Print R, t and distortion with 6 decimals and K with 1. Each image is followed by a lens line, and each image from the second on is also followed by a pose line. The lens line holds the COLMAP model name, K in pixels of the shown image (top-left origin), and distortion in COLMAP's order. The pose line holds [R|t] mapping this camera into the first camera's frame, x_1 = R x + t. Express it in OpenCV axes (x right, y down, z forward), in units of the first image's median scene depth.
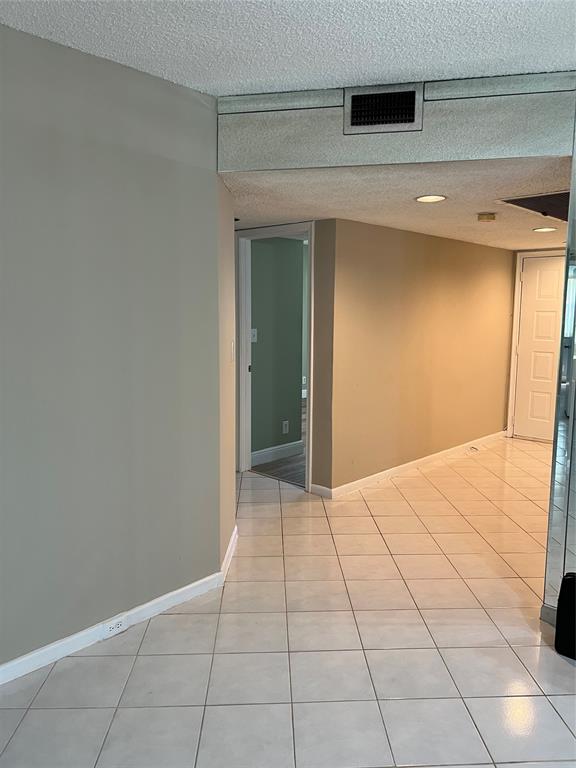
lens RADIAL K [[588.5, 0, 288.0], [0, 588.5, 384.0], [0, 0, 1]] dist [0.033893, -0.003557]
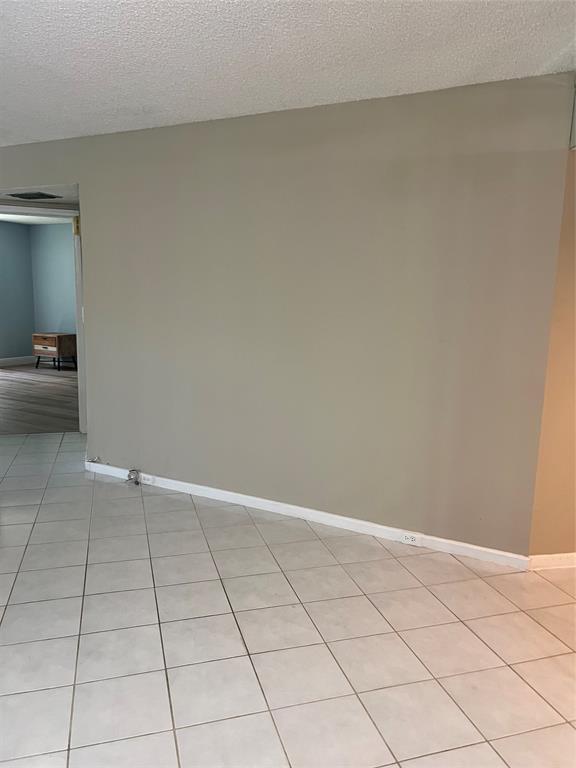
lens RADIAL K [[588.5, 0, 288.0], [0, 588.5, 384.0], [0, 0, 1]] dist [0.033893, -0.003557]
pose [[0.248406, 0.153751, -0.956376, 0.791356], [-0.151292, 0.981364, 0.118472, -0.028156], [0.956768, 0.115263, 0.267038, 0.361415]]
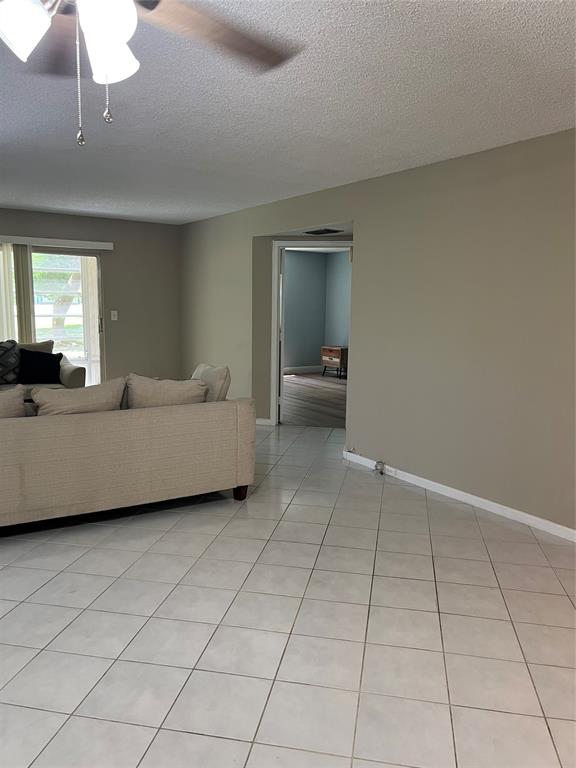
lens RADIAL K [[580.0, 0, 285.3], [0, 580.0, 388.4], [0, 0, 1]] dist [0.064401, -0.078017]
pose [[-0.235040, 0.131164, -0.963095, 0.996539], [-0.150004, 0.974088, 0.169269, -0.036158], [0.960341, 0.184253, -0.209274, 0.471519]]
